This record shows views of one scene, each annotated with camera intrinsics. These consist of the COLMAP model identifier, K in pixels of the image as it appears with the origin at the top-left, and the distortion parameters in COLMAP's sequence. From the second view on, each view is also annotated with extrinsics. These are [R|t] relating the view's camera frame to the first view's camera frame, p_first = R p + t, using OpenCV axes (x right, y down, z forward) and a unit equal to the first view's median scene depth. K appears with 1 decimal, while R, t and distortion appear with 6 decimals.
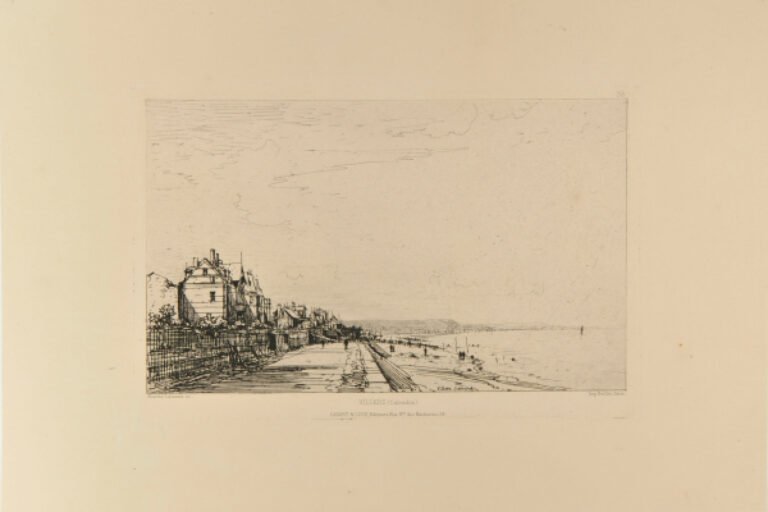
lens RADIAL K [[1470.2, 0, 381.8], [0, 1470.2, 259.2], [0, 0, 1]] dist [0.135726, 0.000000]
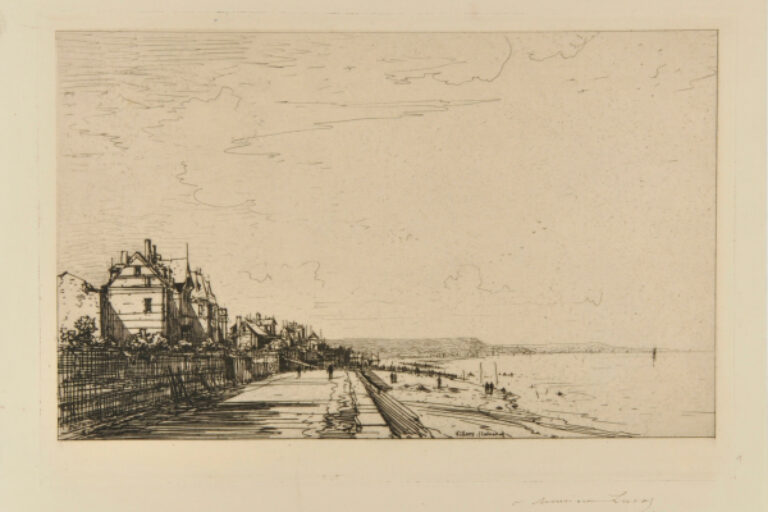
lens RADIAL K [[1470.2, 0, 387.0], [0, 1470.2, 251.8], [0, 0, 1]] dist [0.135726, 0.000000]
pose [[0.999987, 0.004095, -0.003077, 0.005766], [-0.004280, 0.998018, -0.062785, 0.044108], [0.002814, 0.062797, 0.998022, 0.267744]]
